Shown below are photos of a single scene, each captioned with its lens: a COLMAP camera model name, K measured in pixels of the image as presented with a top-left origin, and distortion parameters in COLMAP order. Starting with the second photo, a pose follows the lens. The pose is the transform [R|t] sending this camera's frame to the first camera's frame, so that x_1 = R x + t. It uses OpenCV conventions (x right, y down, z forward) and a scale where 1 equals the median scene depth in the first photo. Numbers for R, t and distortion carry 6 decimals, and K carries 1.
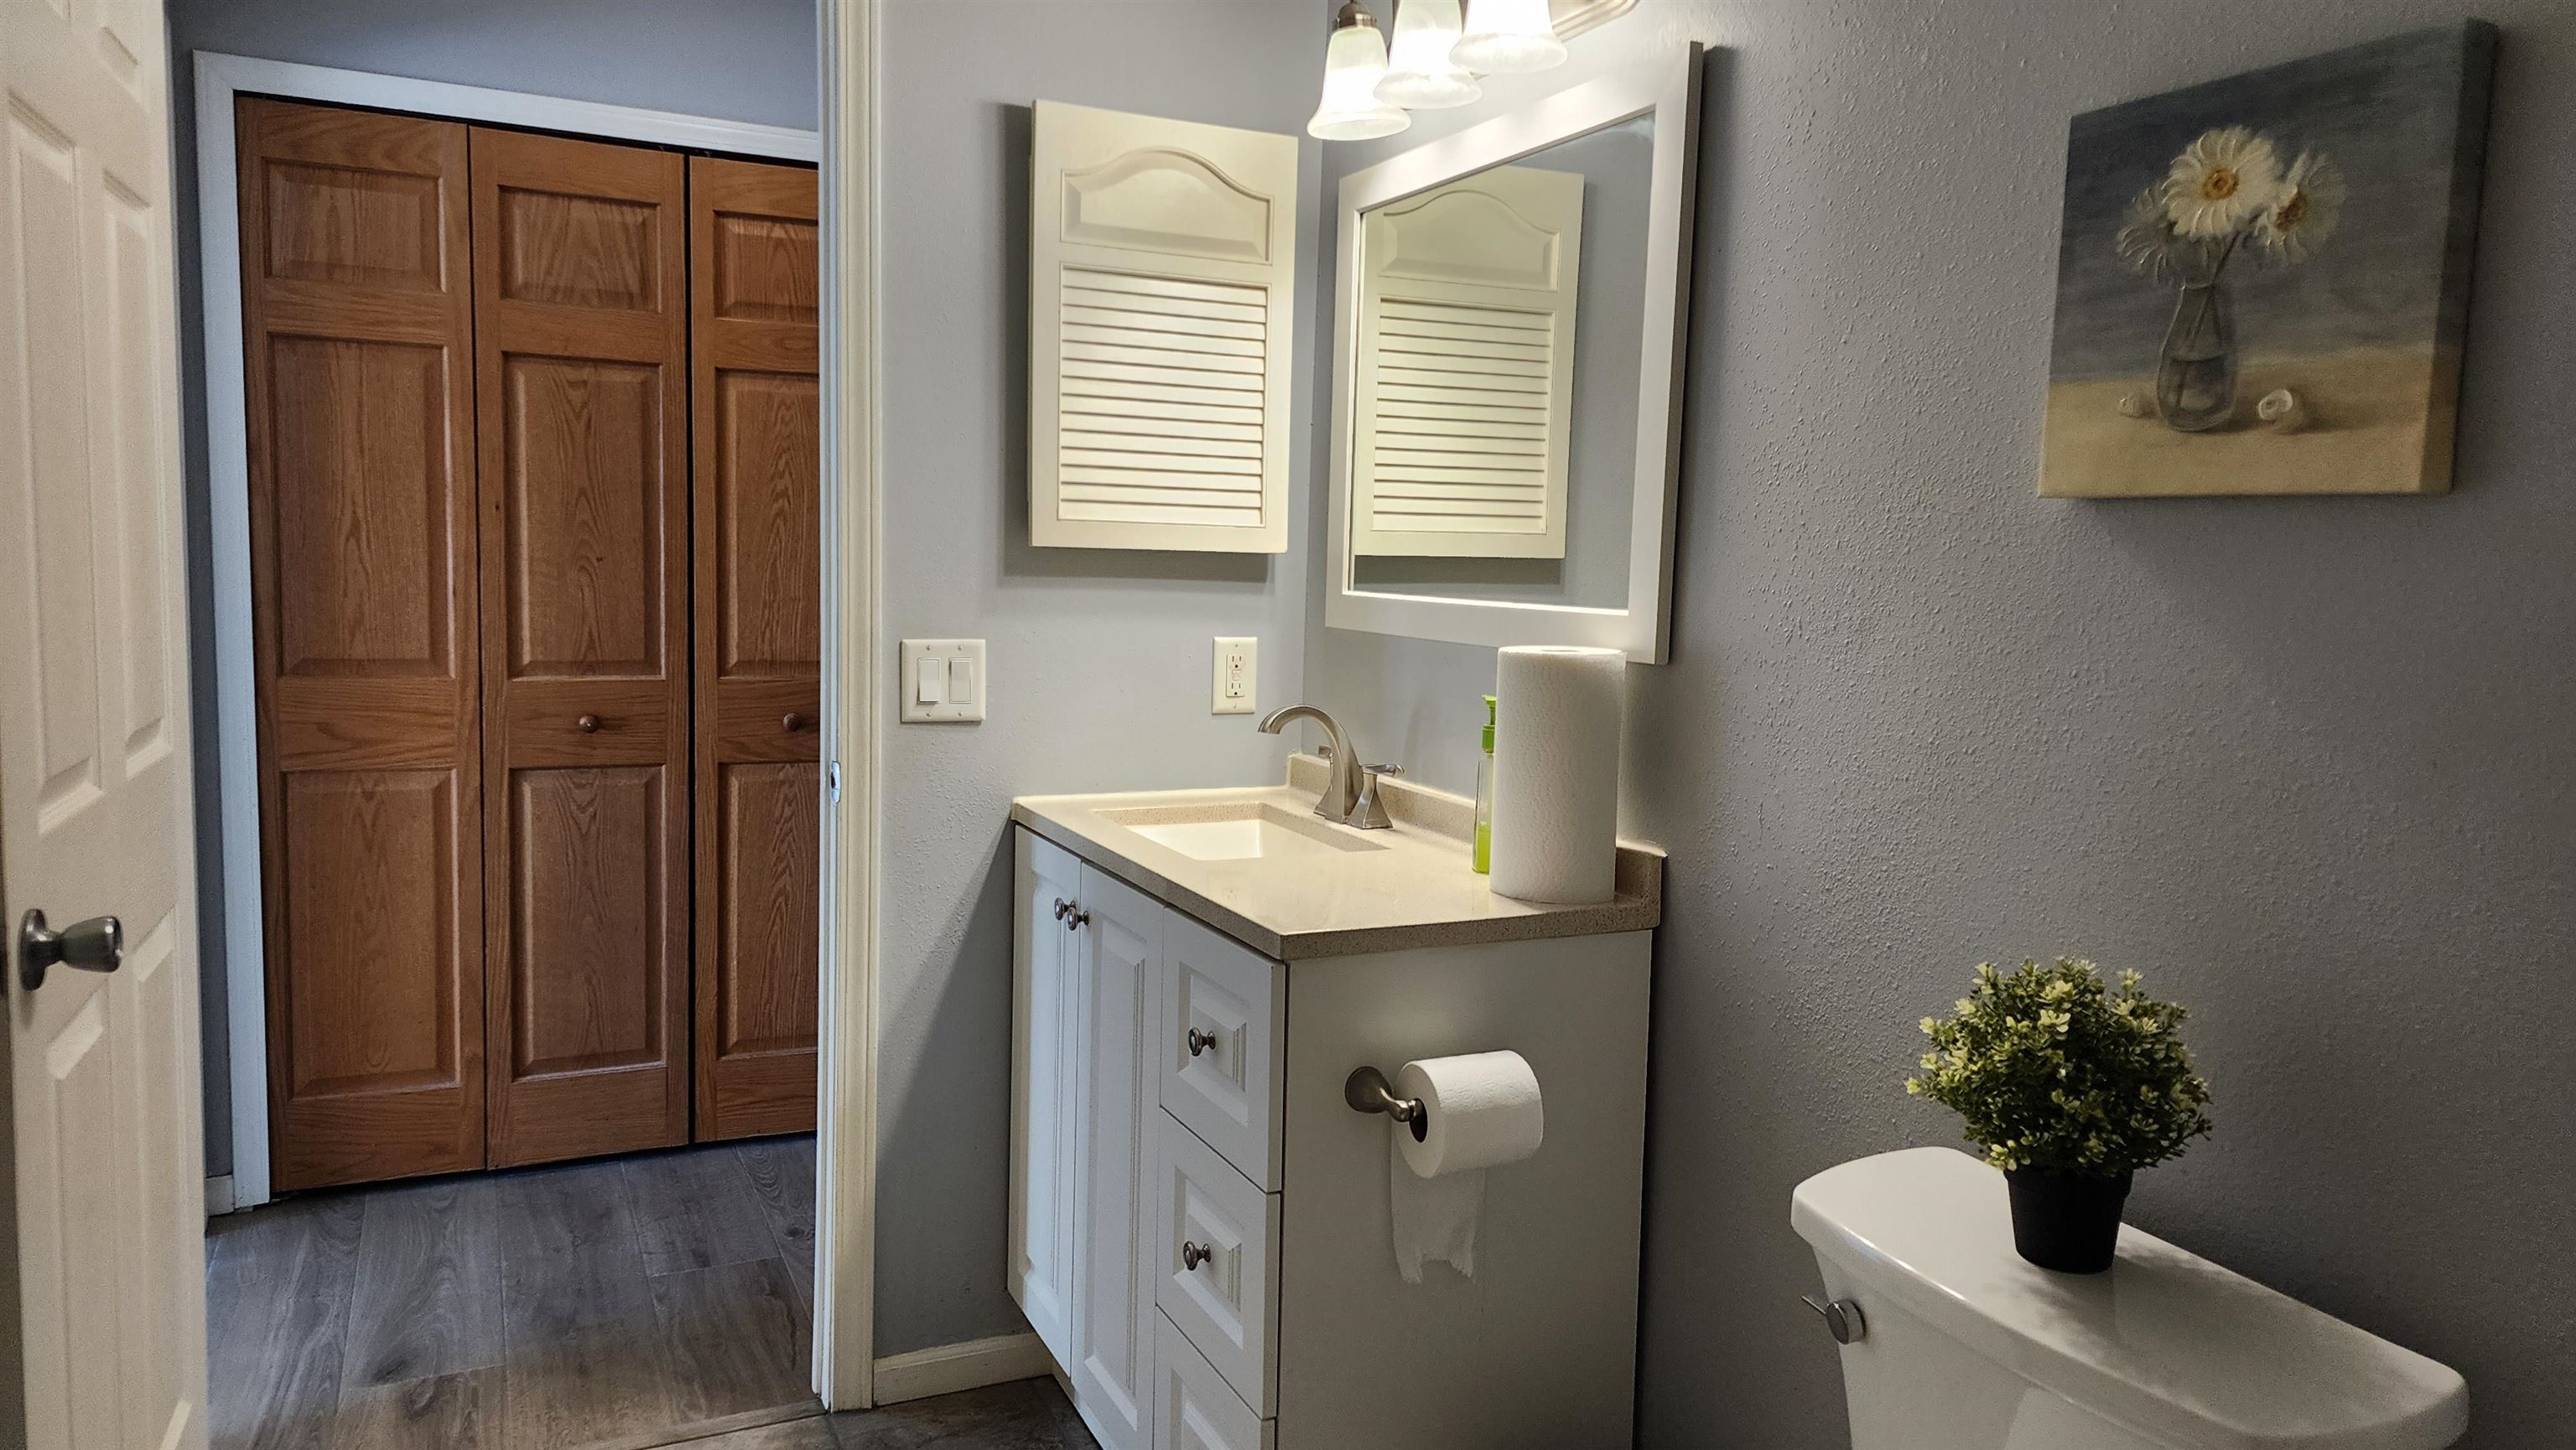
lens RADIAL K [[1718.7, 0, 1267.4], [0, 1718.7, 723.6], [0, 0, 1]] dist [0.093956, -0.096239]
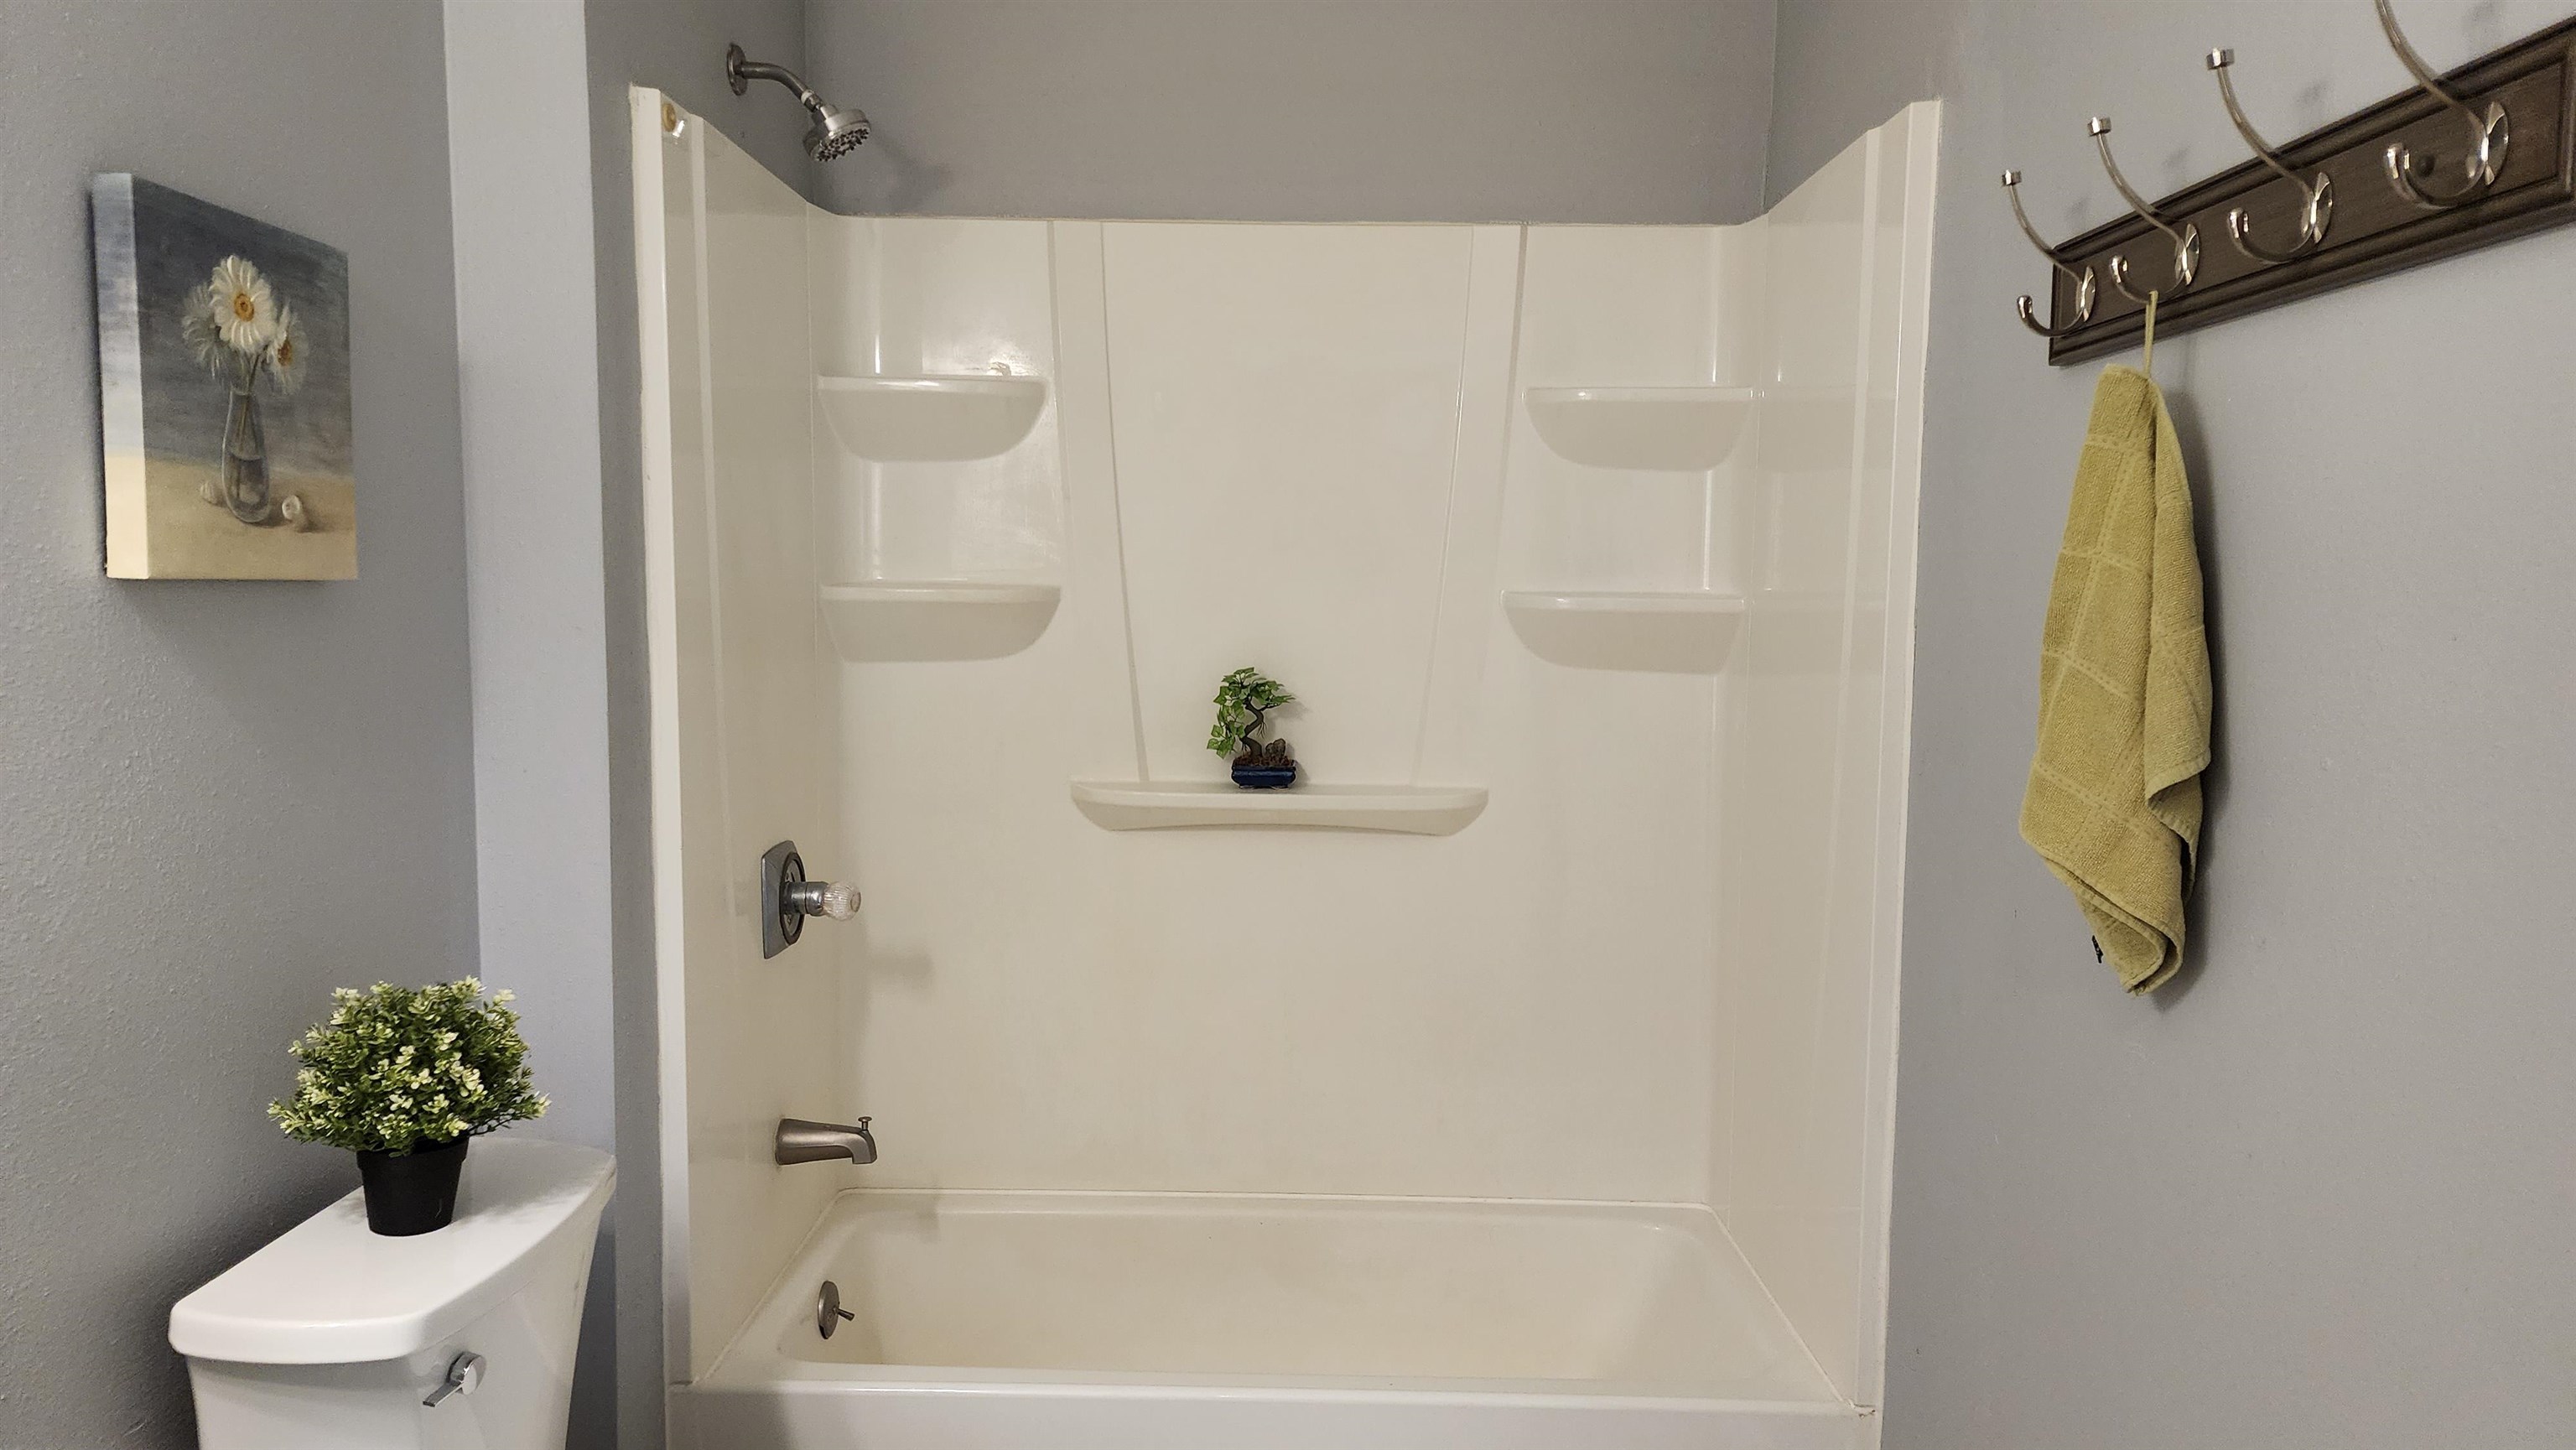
lens RADIAL K [[1732.0, 0, 1265.5], [0, 1732.0, 736.1], [0, 0, 1]] dist [0.061936, -0.073486]
pose [[-0.900687, -0.074674, 0.428003, -0.556821], [0.009649, 0.981438, 0.191537, -0.245209], [-0.434361, 0.176645, -0.883248, 1.759494]]
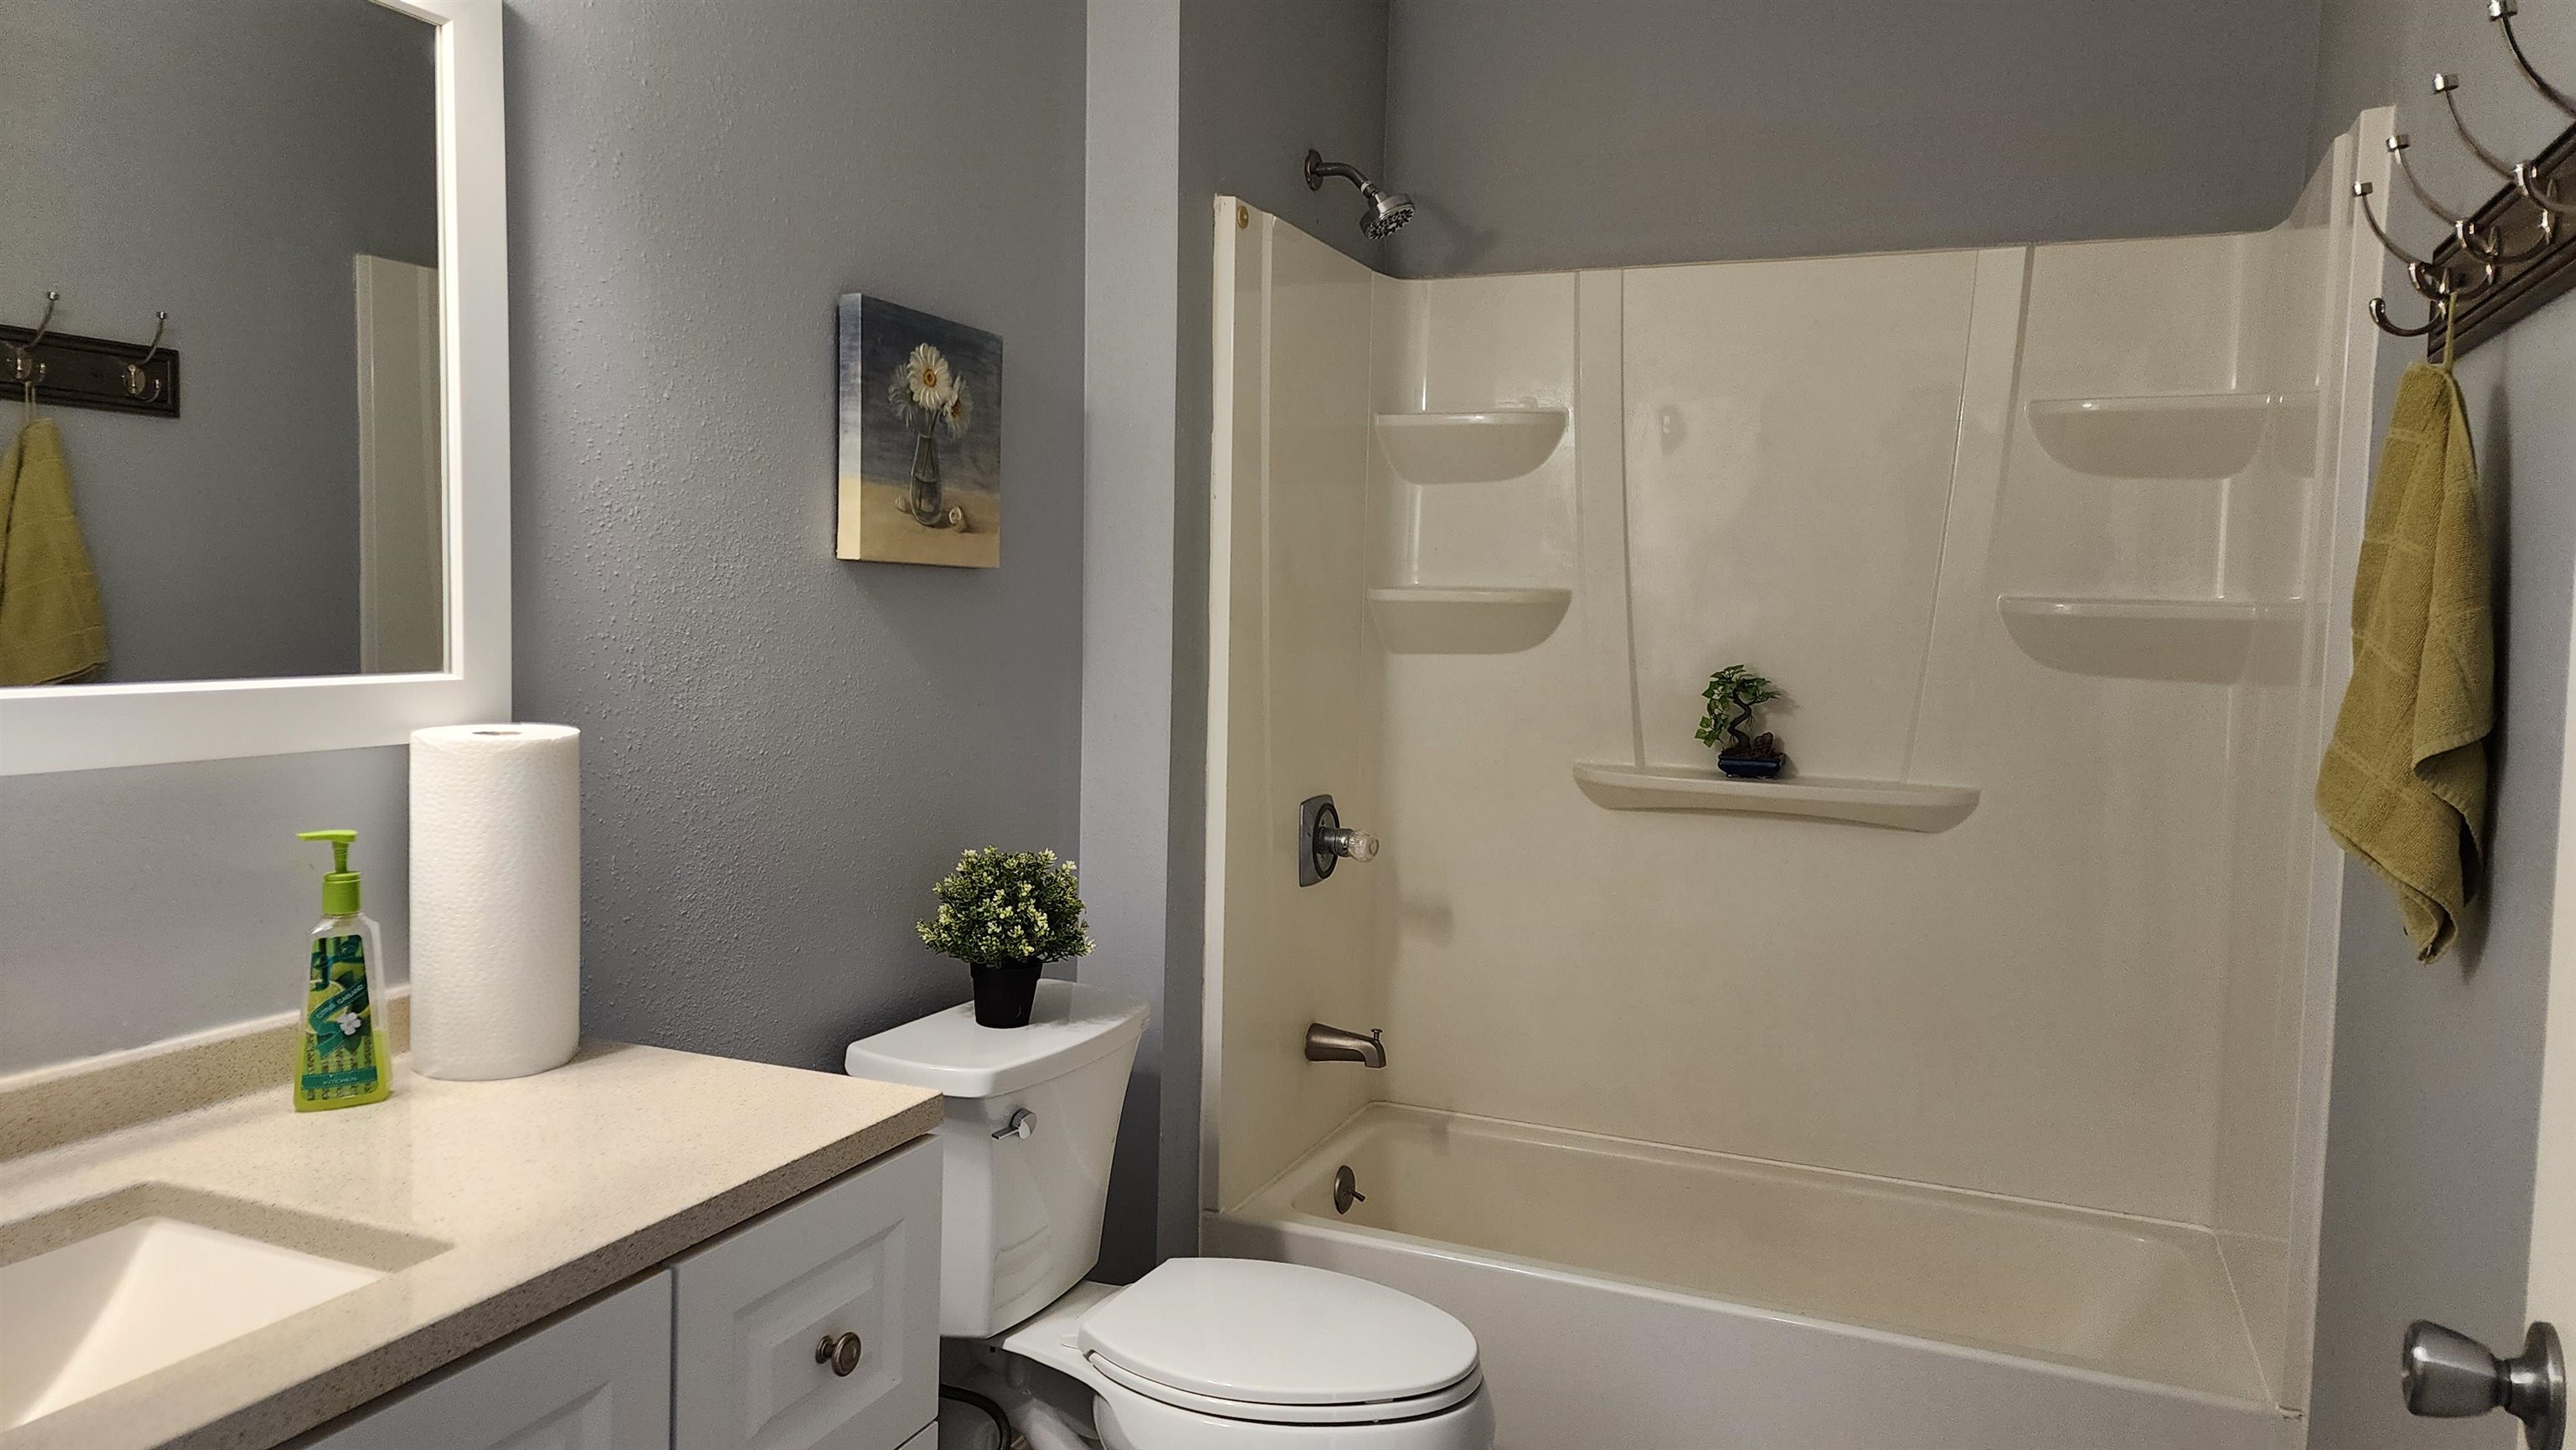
lens RADIAL K [[1718.7, 0, 1267.4], [0, 1718.7, 723.6], [0, 0, 1]] dist [0.093956, -0.096239]
pose [[-0.668064, -0.095788, 0.737913, -0.912362], [0.033156, 0.986863, 0.158121, -0.232048], [-0.743365, 0.130101, -0.656112, 1.877232]]
